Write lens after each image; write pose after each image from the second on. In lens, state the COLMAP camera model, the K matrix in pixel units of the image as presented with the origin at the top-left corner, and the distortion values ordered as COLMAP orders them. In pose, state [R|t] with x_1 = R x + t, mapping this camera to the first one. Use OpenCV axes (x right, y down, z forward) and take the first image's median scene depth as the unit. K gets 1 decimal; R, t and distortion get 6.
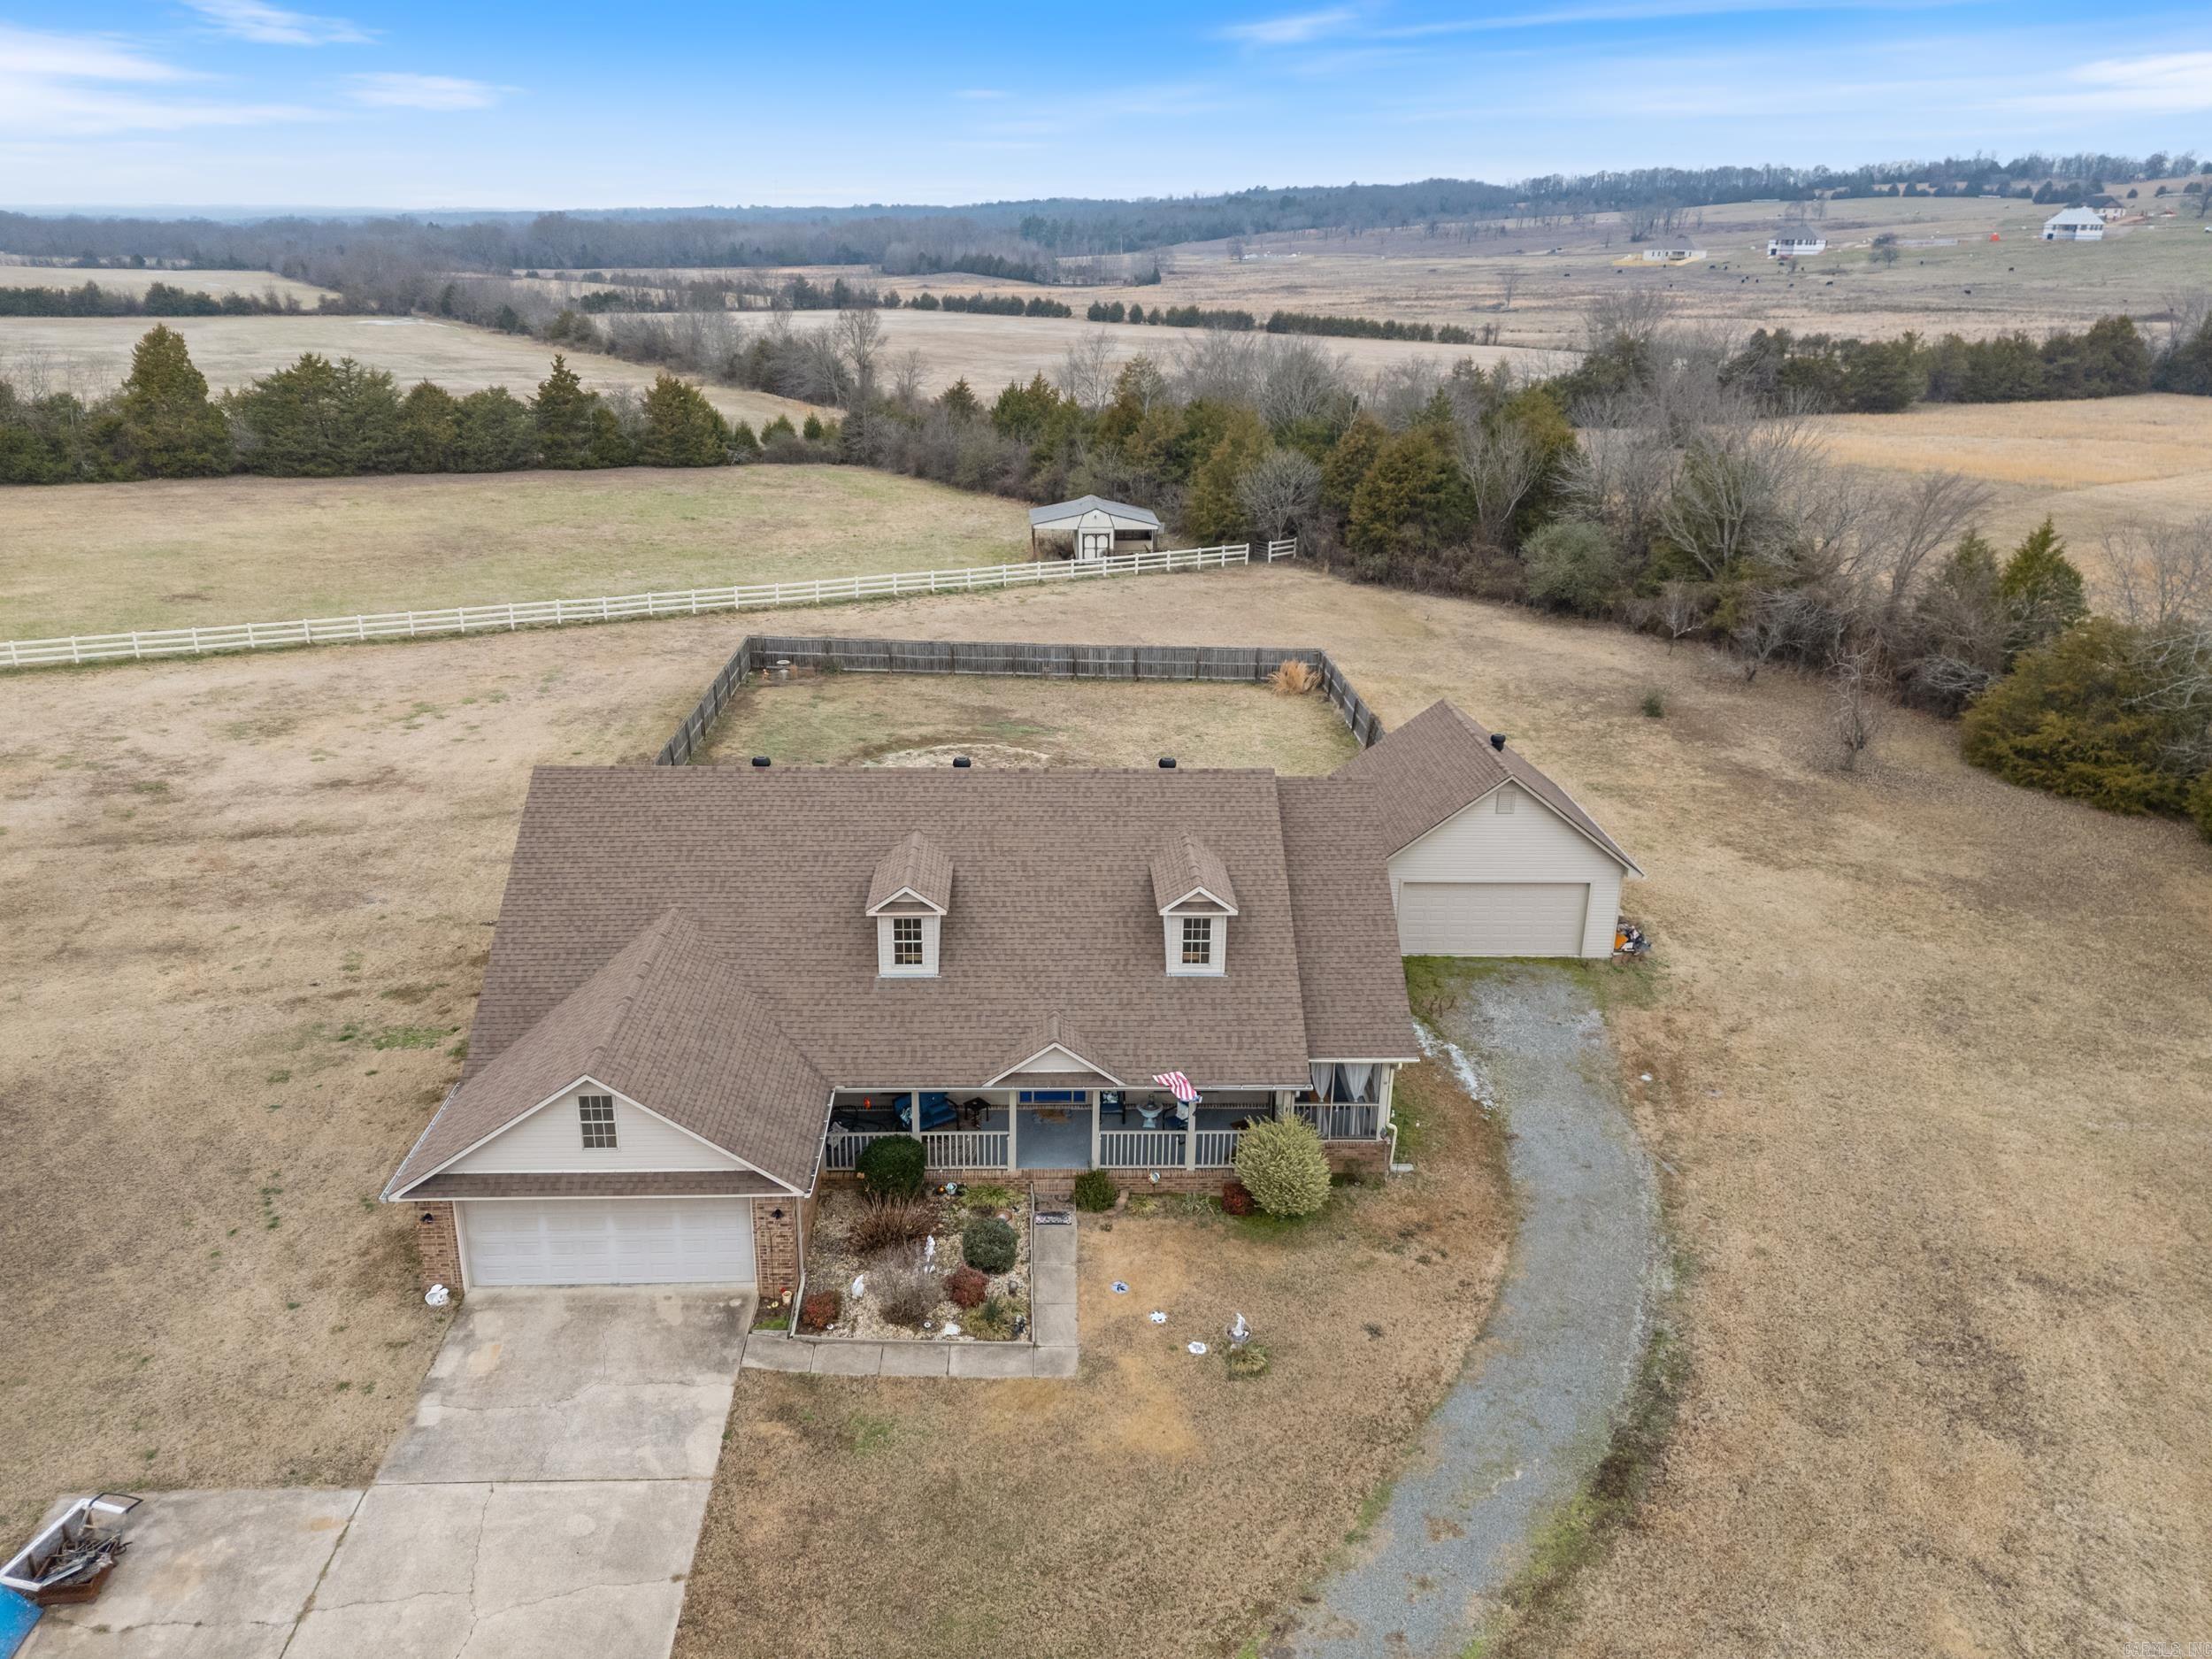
lens RADIAL K [[1711.2, 0, 1109.7], [0, 1711.2, 848.5], [0, 0, 1]] dist [0.039478, -0.030064]
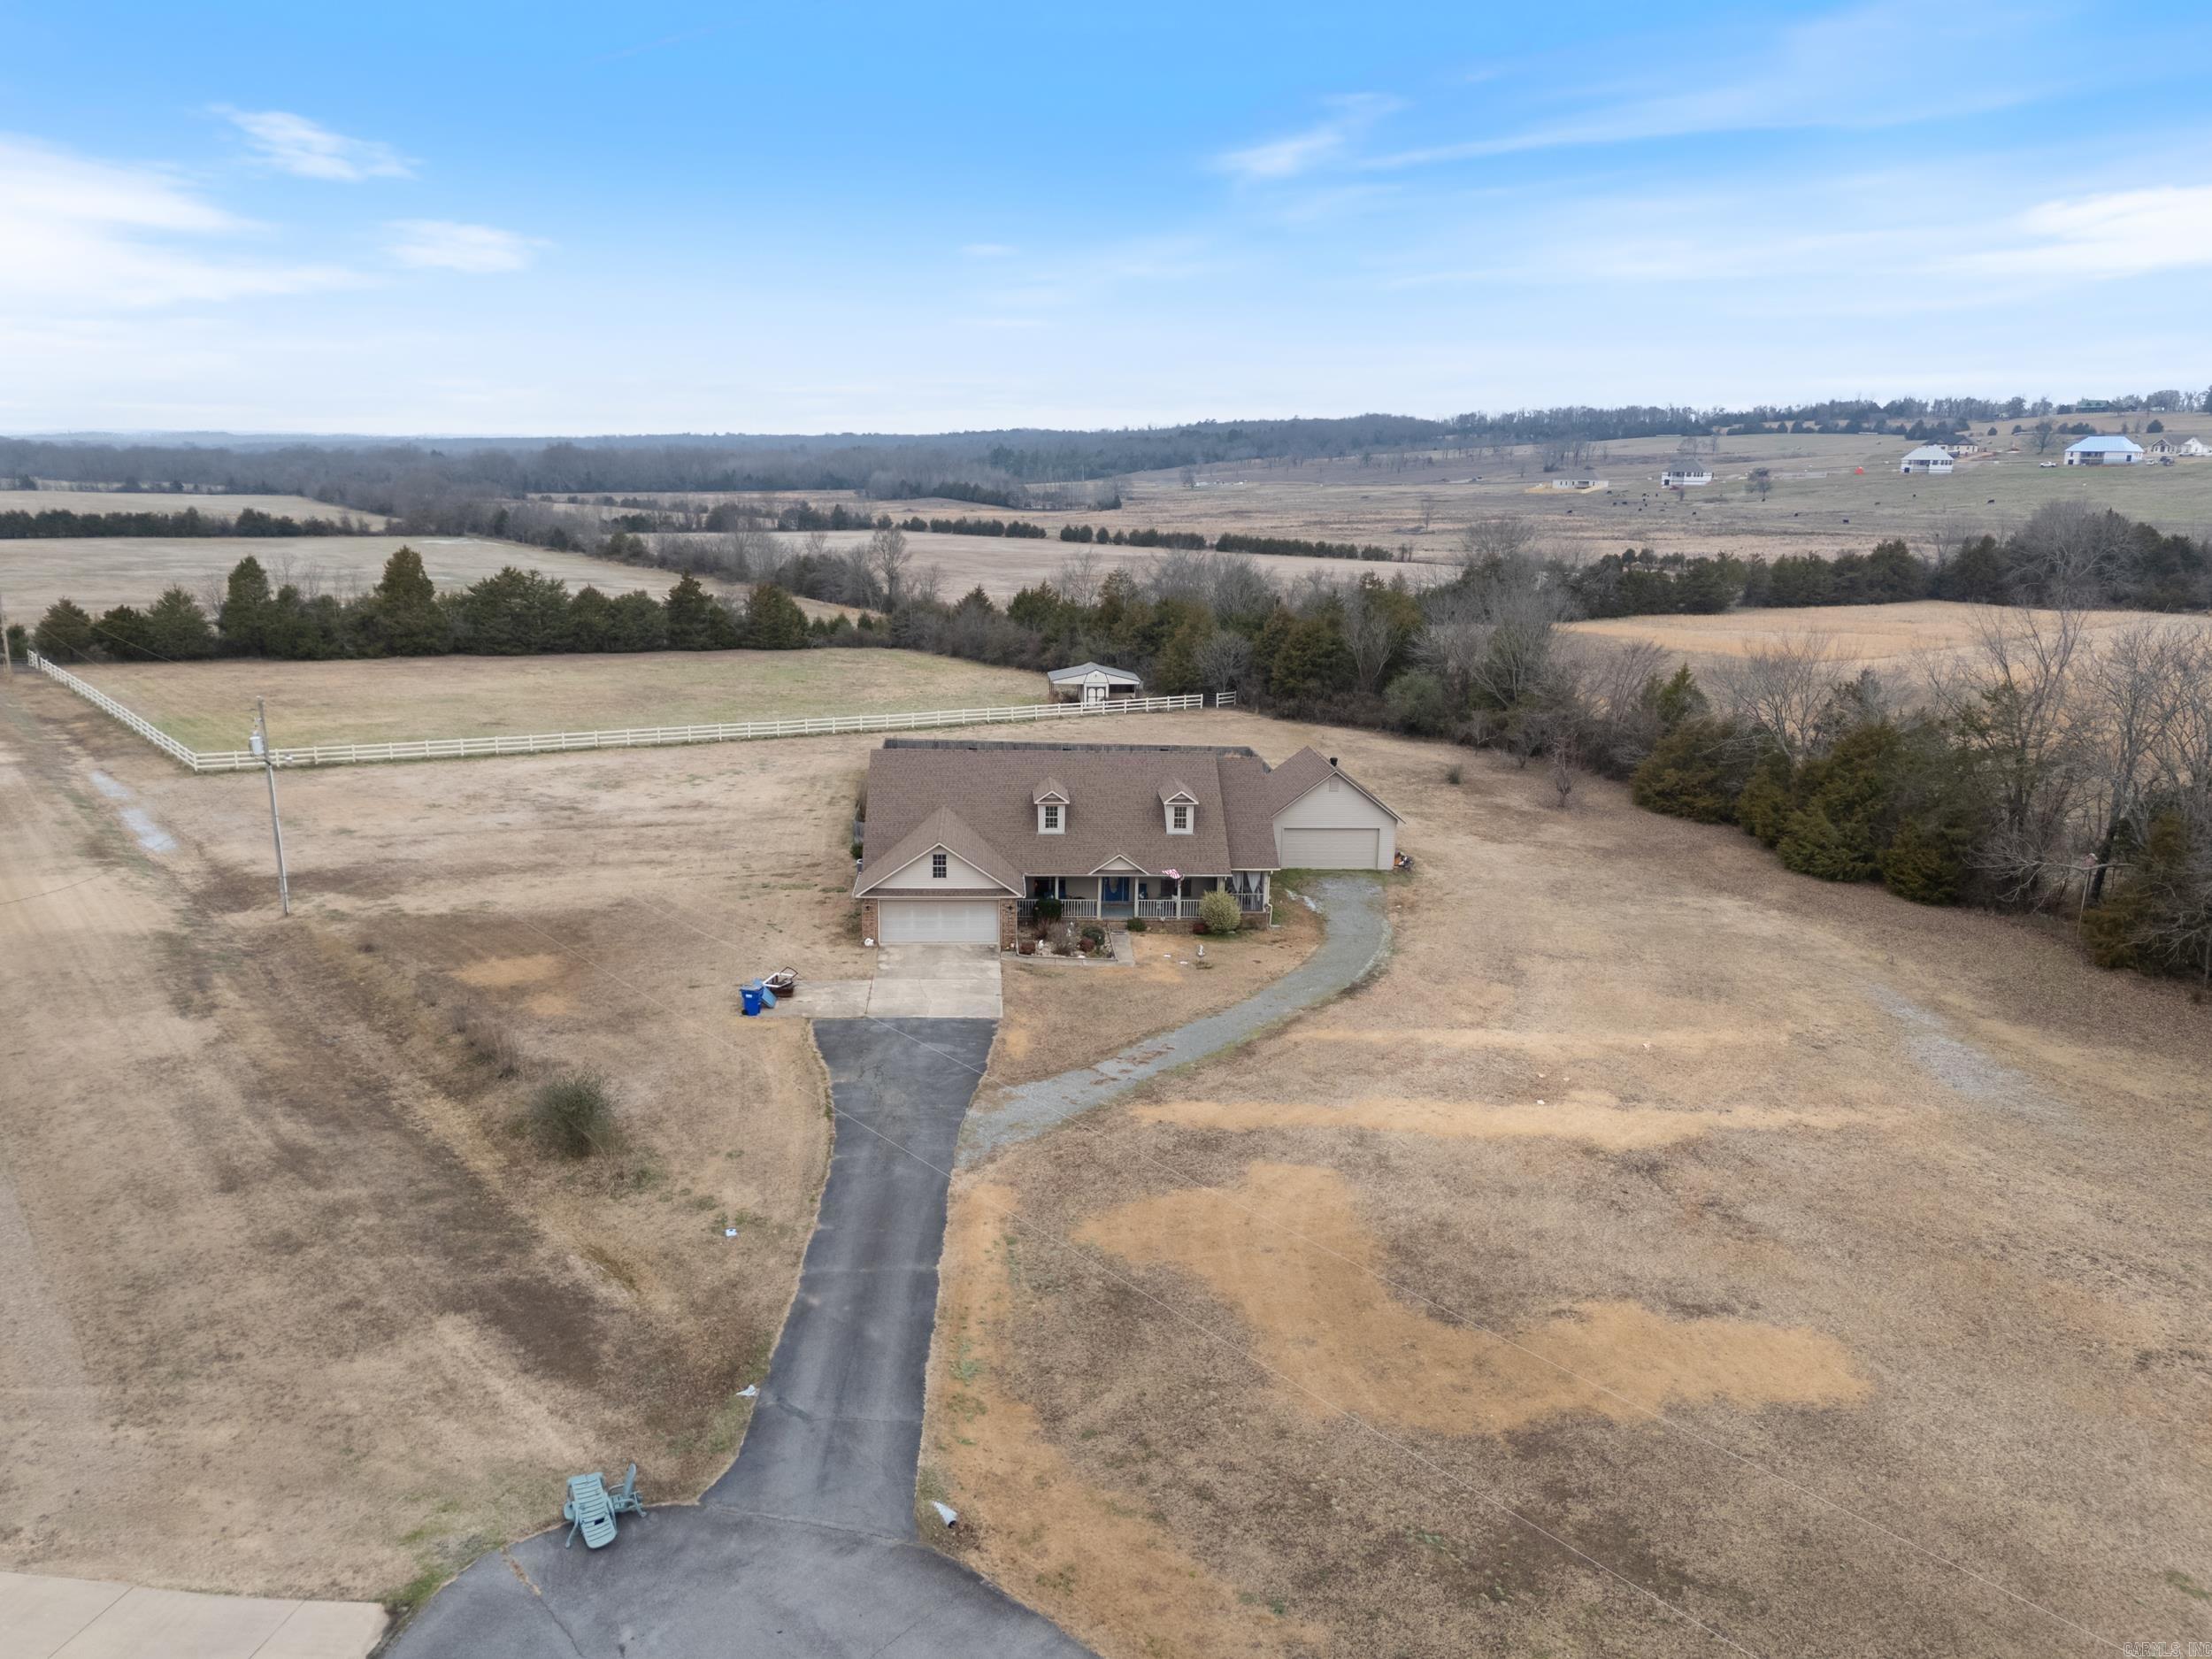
lens RADIAL K [[1711.2, 0, 1085.3], [0, 1711.2, 825.4], [0, 0, 1]] dist [0.039478, -0.030064]
pose [[0.999939, -0.000486, 0.011059, -0.034806], [0.001941, 0.991258, -0.131921, 0.127231], [-0.010899, 0.131934, 0.991199, -0.429577]]
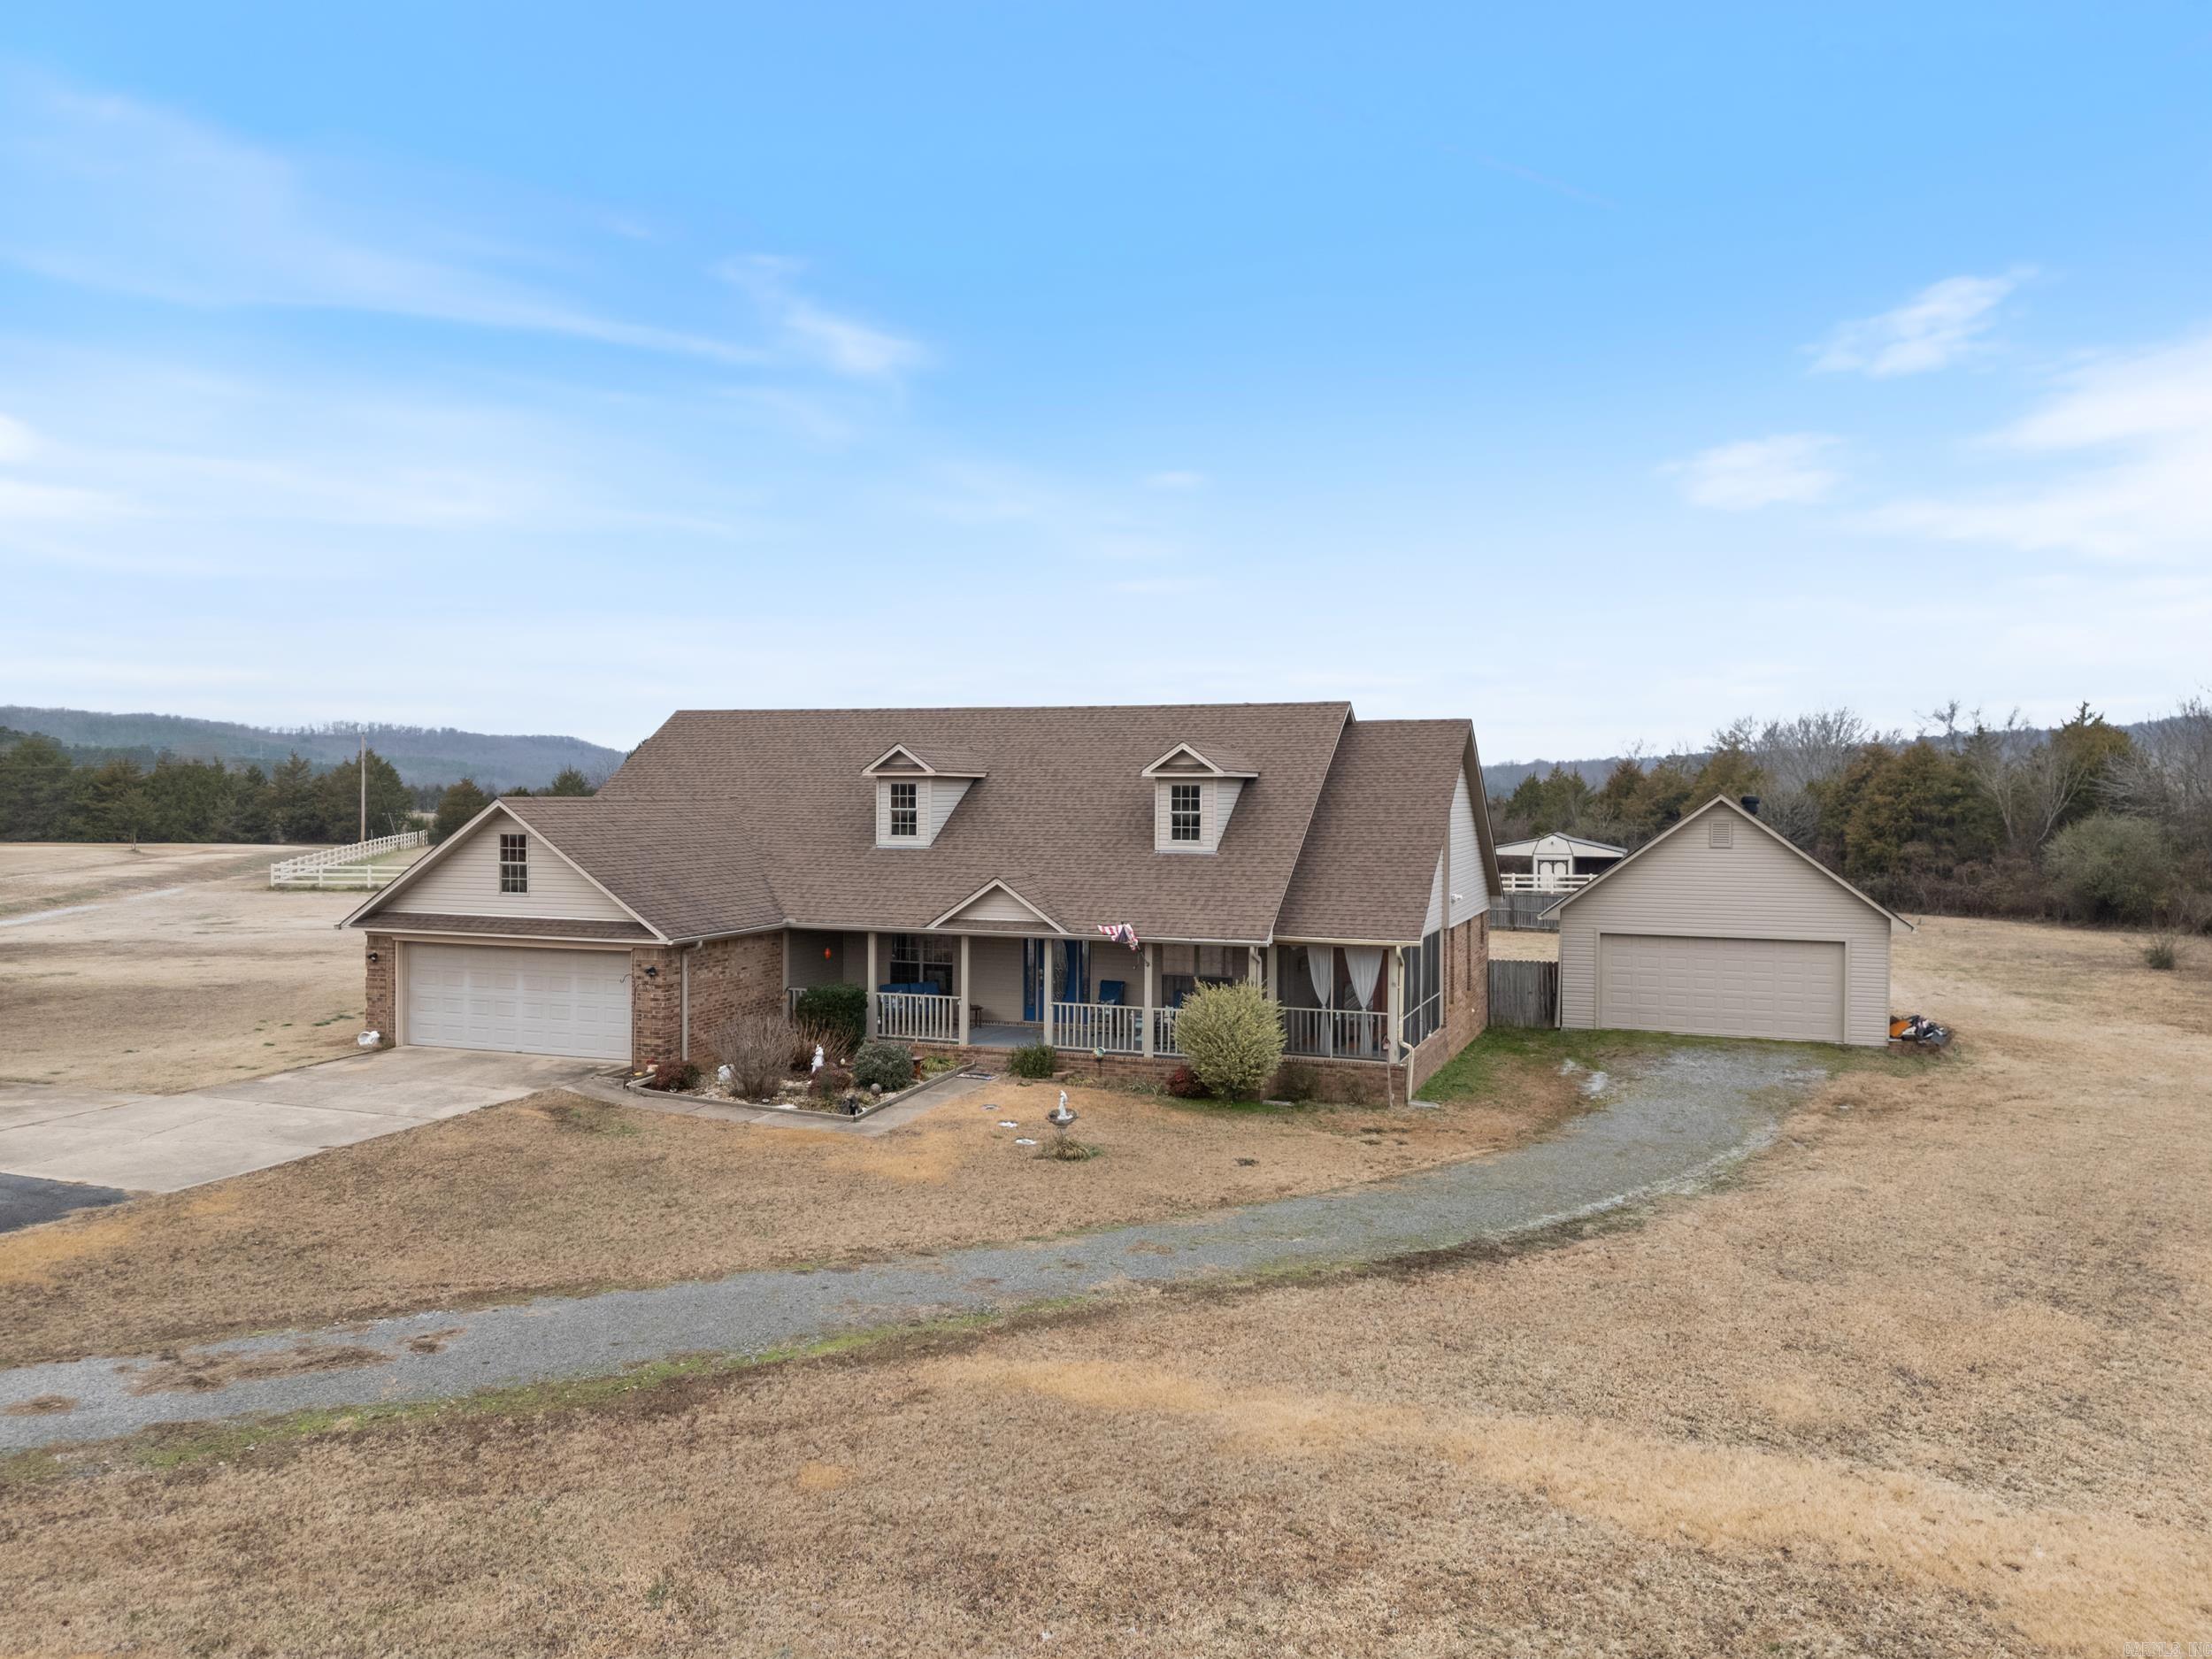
lens RADIAL K [[1711.2, 0, 1034.7], [0, 1711.2, 786.0], [0, 0, 1]] dist [0.039478, -0.030064]
pose [[0.913258, -0.006589, -0.407329, 0.123162], [-0.133230, 0.940056, -0.313918, 0.119420], [0.384981, 0.340956, 0.857635, 0.064914]]
